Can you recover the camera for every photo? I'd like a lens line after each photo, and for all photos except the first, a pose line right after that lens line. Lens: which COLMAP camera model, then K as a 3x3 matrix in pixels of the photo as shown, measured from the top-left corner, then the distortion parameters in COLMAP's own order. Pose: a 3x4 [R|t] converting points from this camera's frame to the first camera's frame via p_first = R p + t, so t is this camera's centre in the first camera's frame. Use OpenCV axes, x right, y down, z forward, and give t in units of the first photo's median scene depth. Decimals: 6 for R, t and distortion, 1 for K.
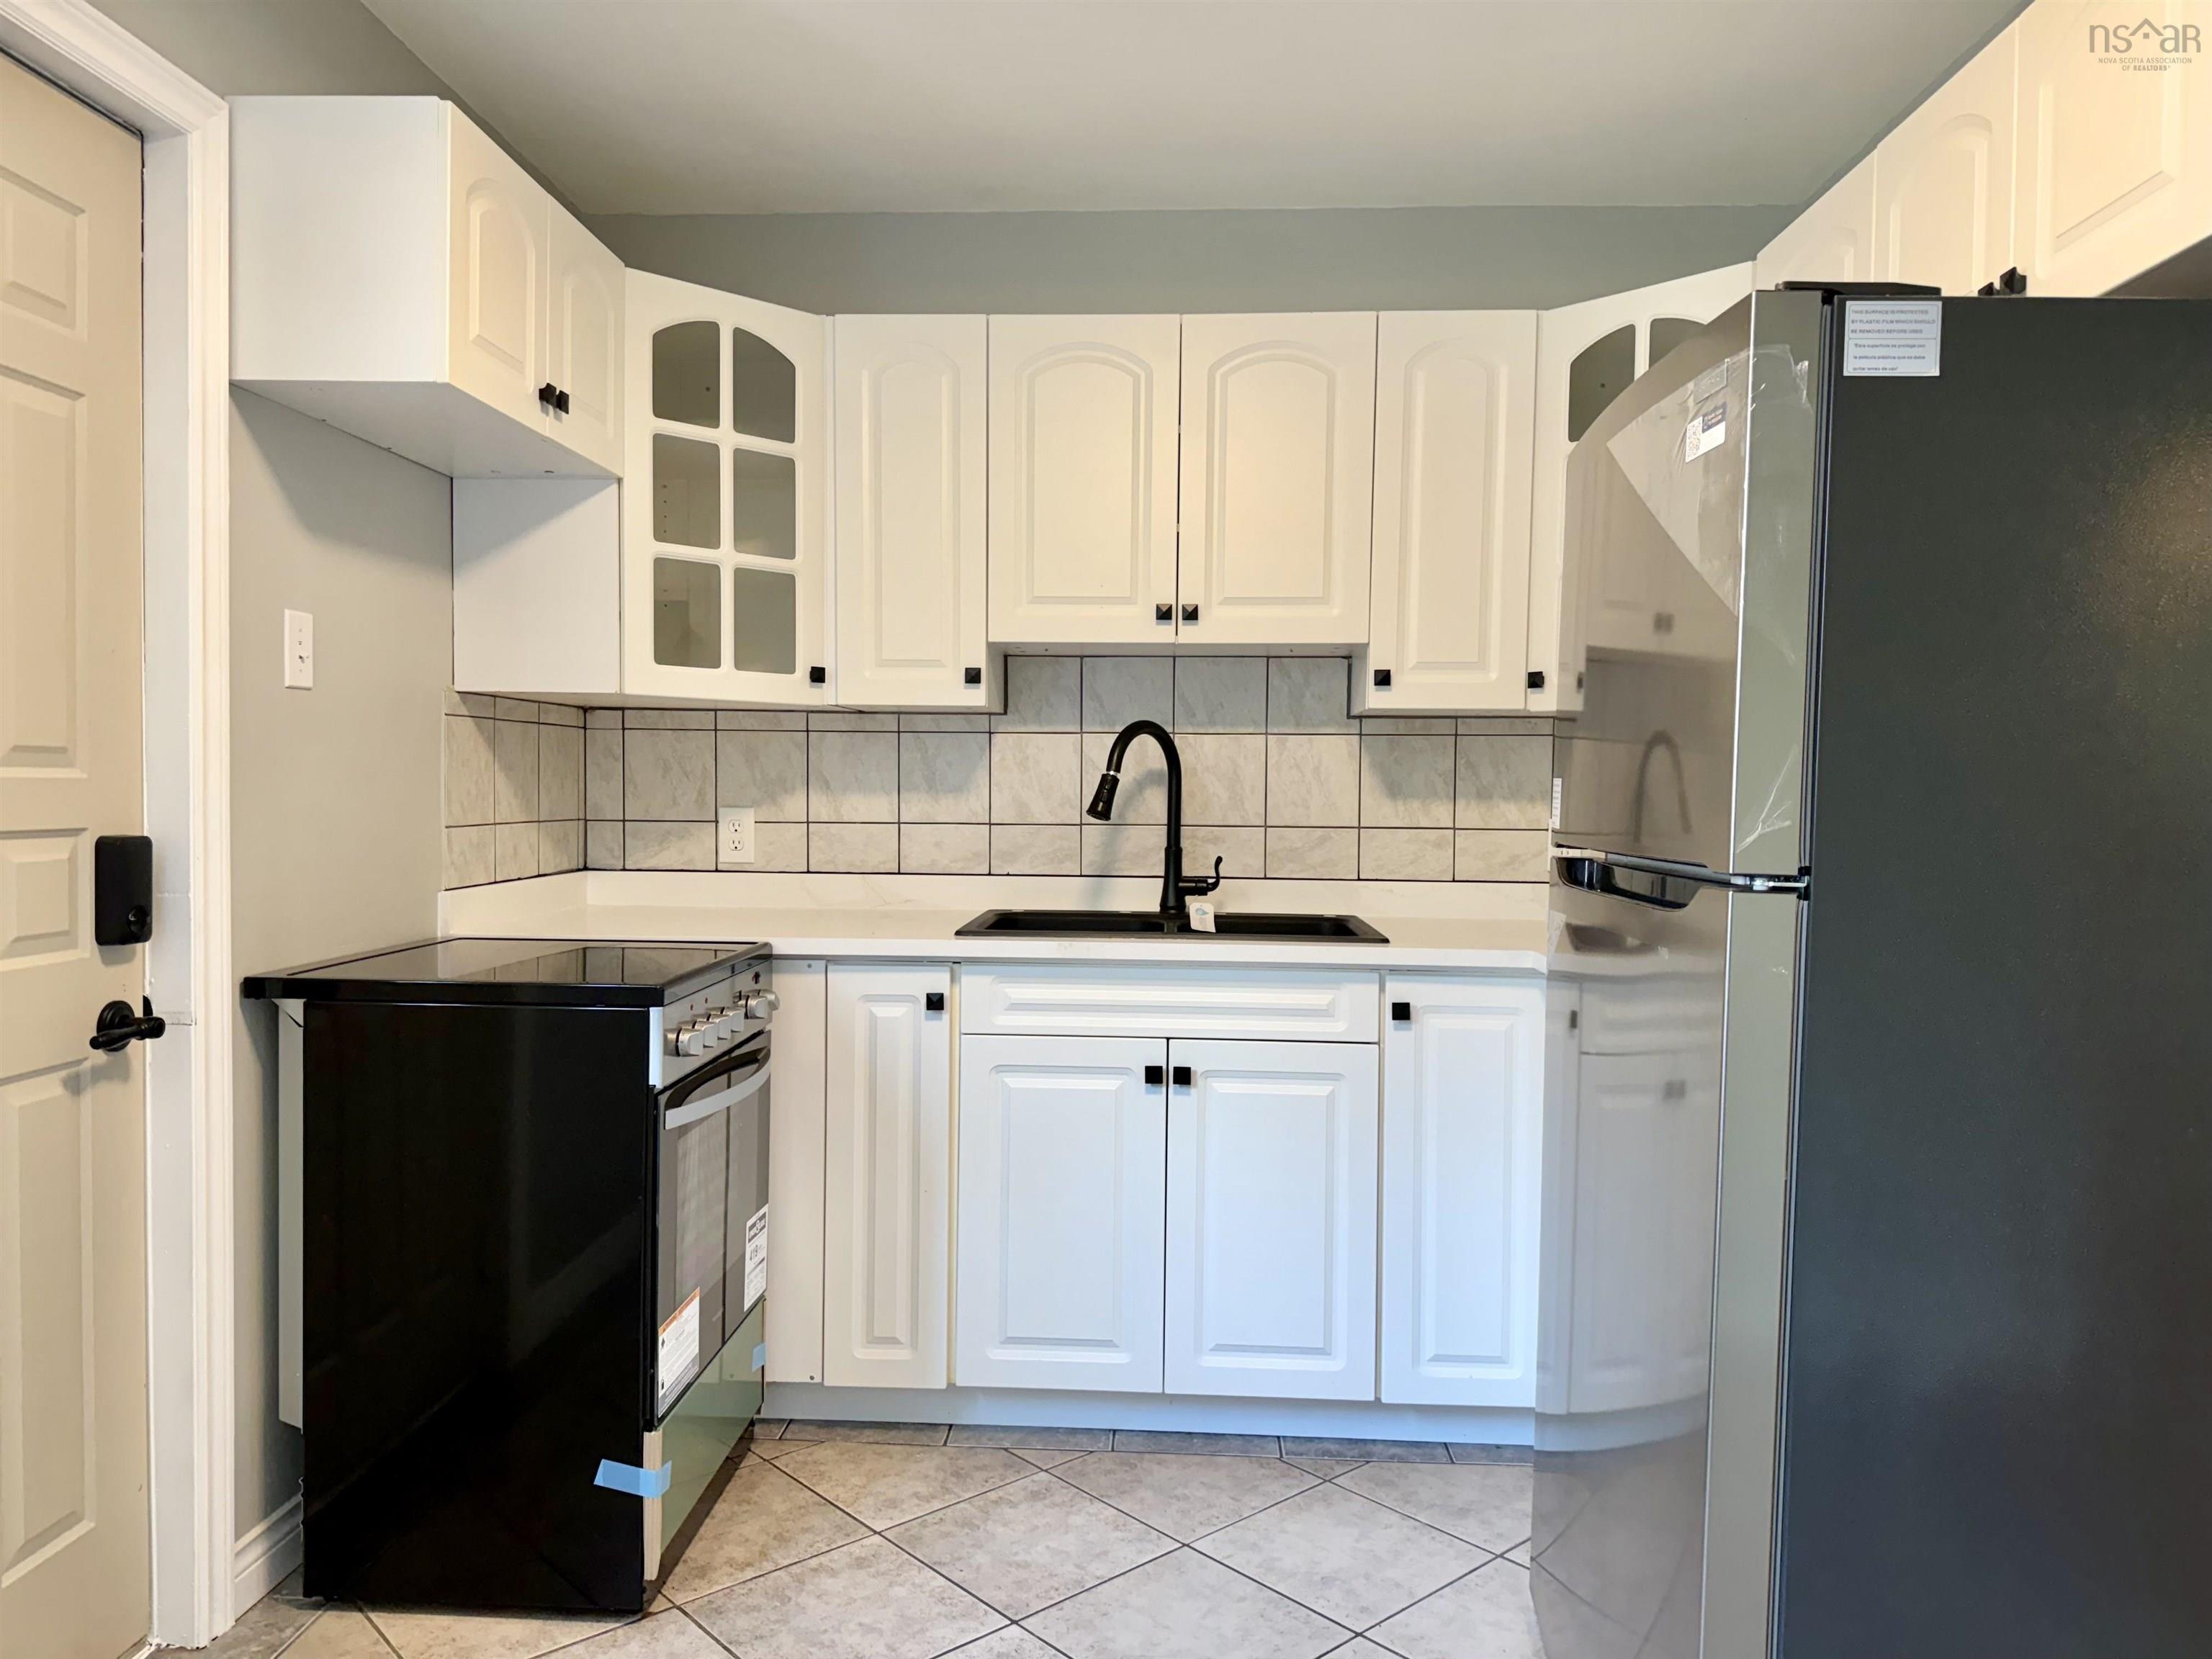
lens RADIAL K [[1527.3, 0, 1098.7], [0, 1527.3, 863.2], [0, 0, 1]] dist [0.019332, -0.043508]
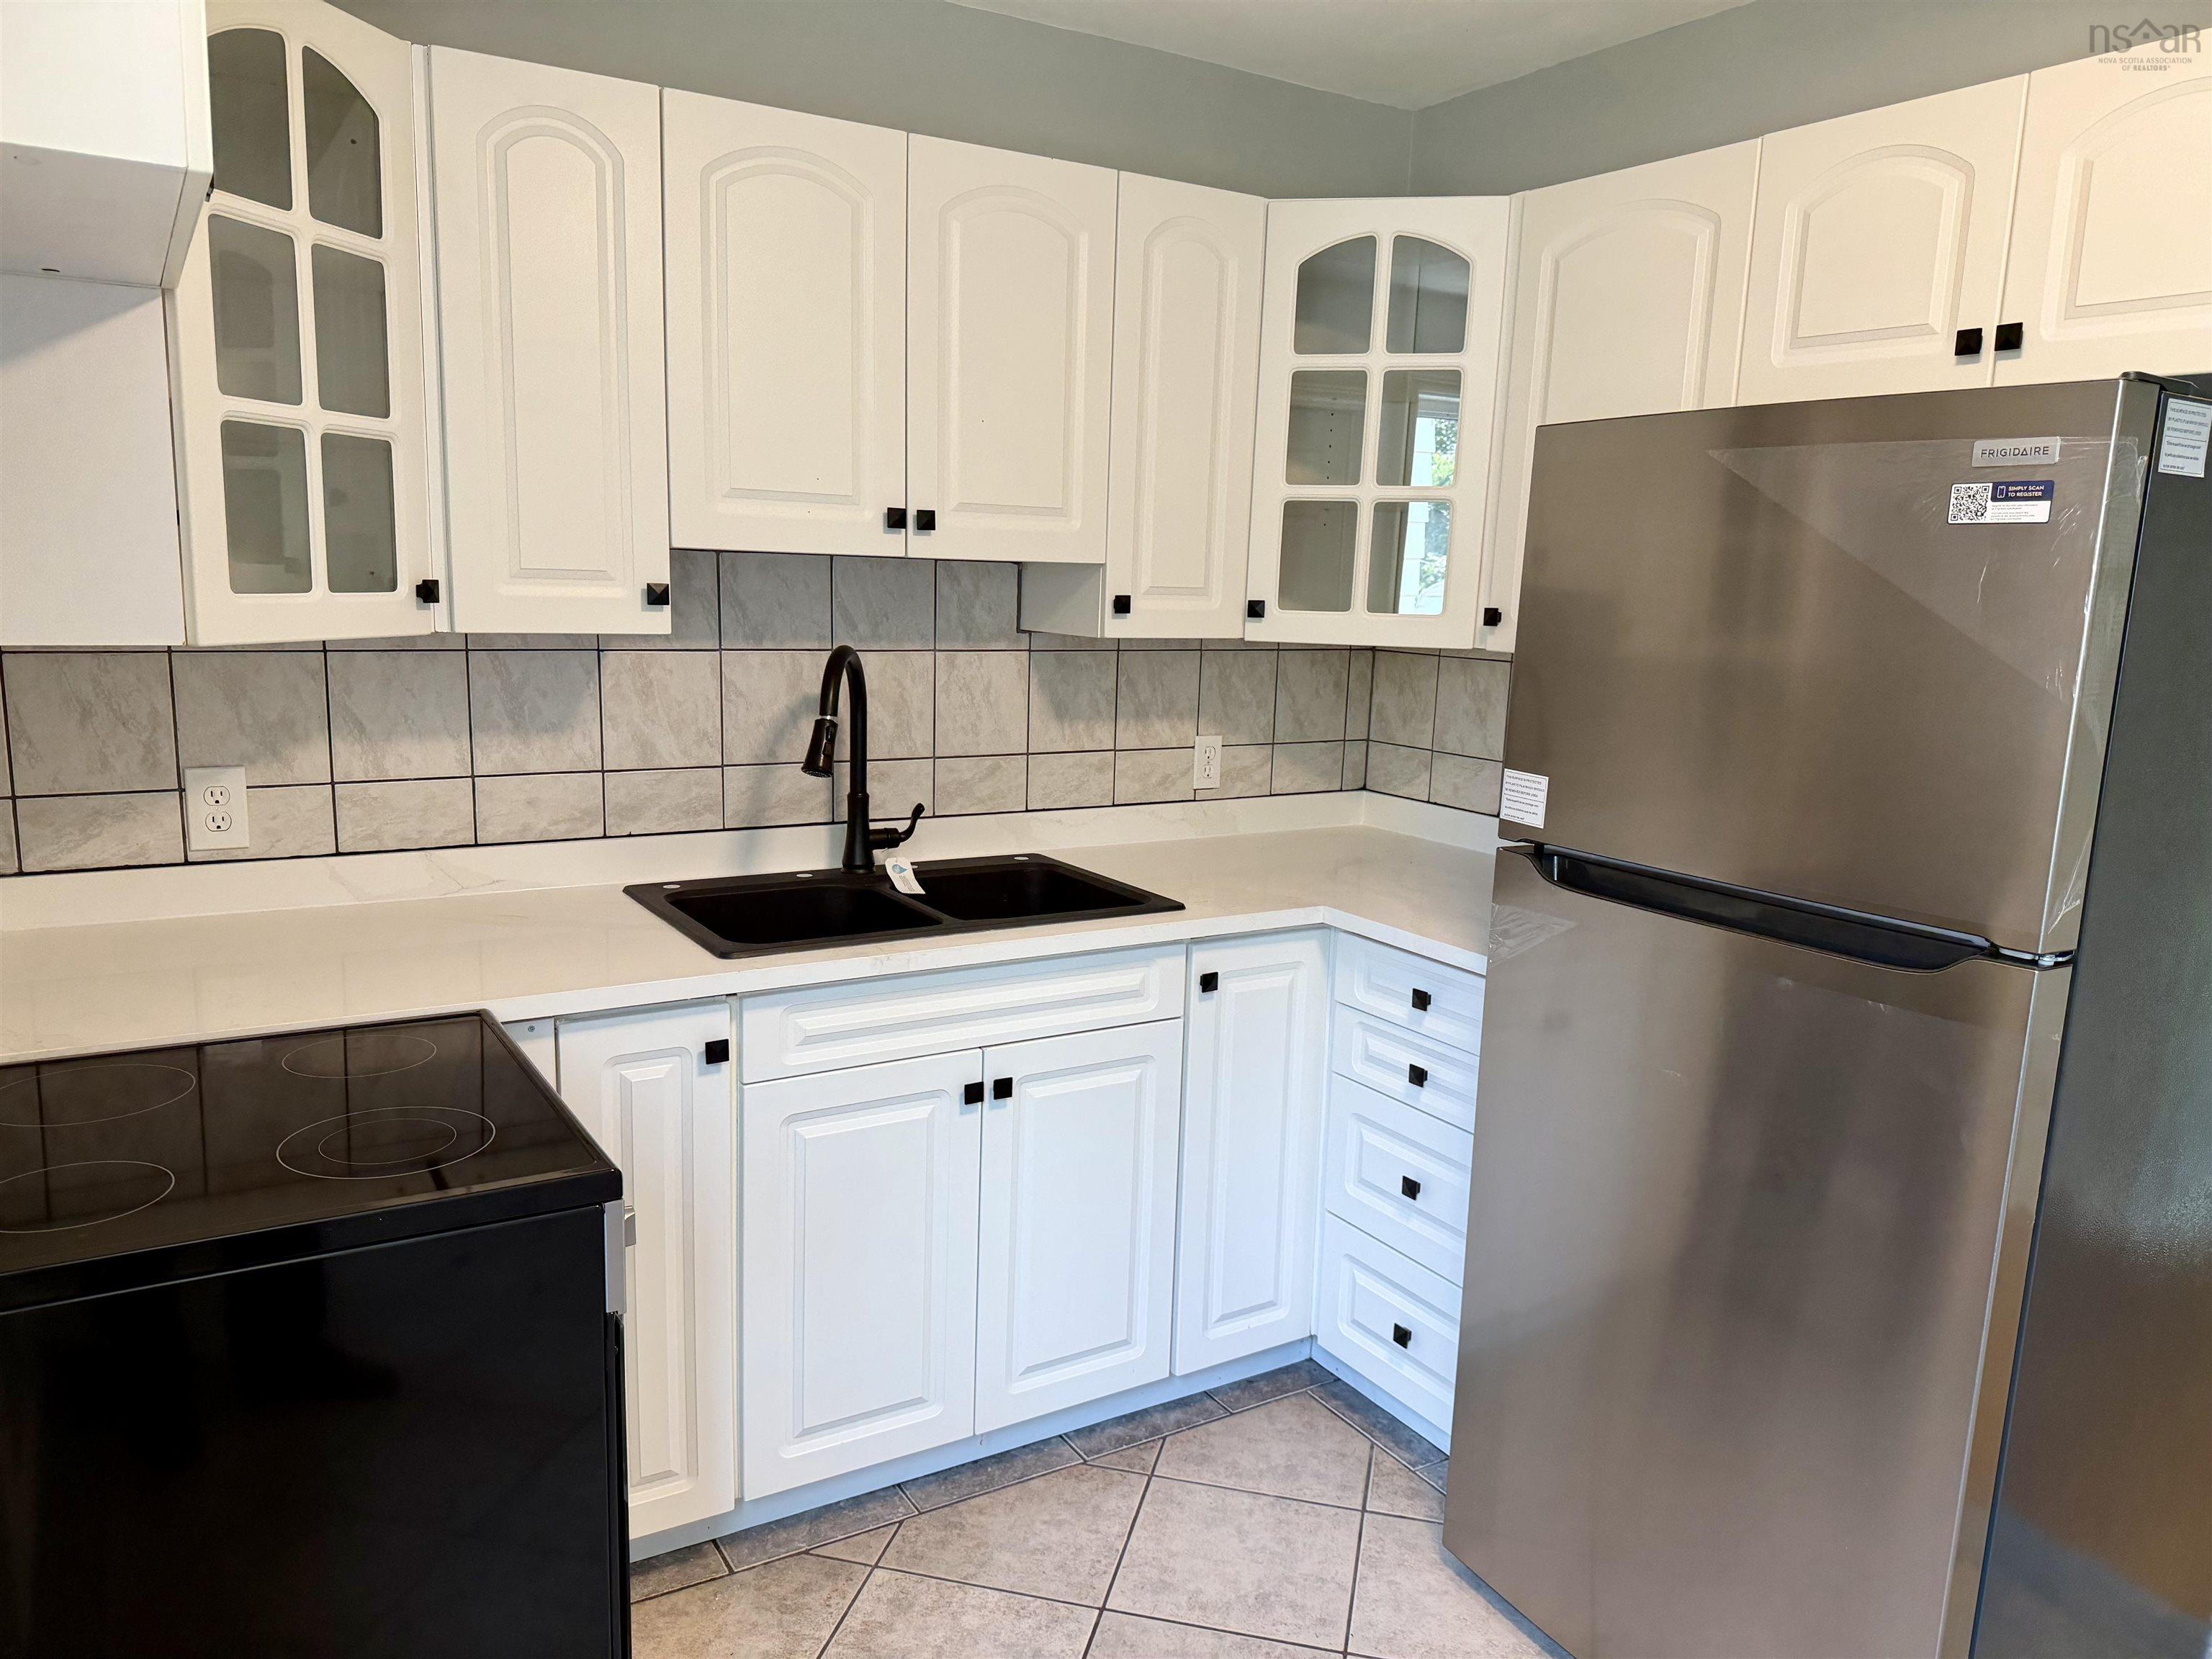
lens RADIAL K [[1527.3, 0, 1169.8], [0, 1527.3, 882.0], [0, 0, 1]] dist [0.019332, -0.043508]
pose [[0.823479, -0.093969, 0.559511, -0.307225], [0.008422, 0.988104, 0.153555, -0.097579], [-0.567284, -0.121737, 0.814474, 0.236229]]
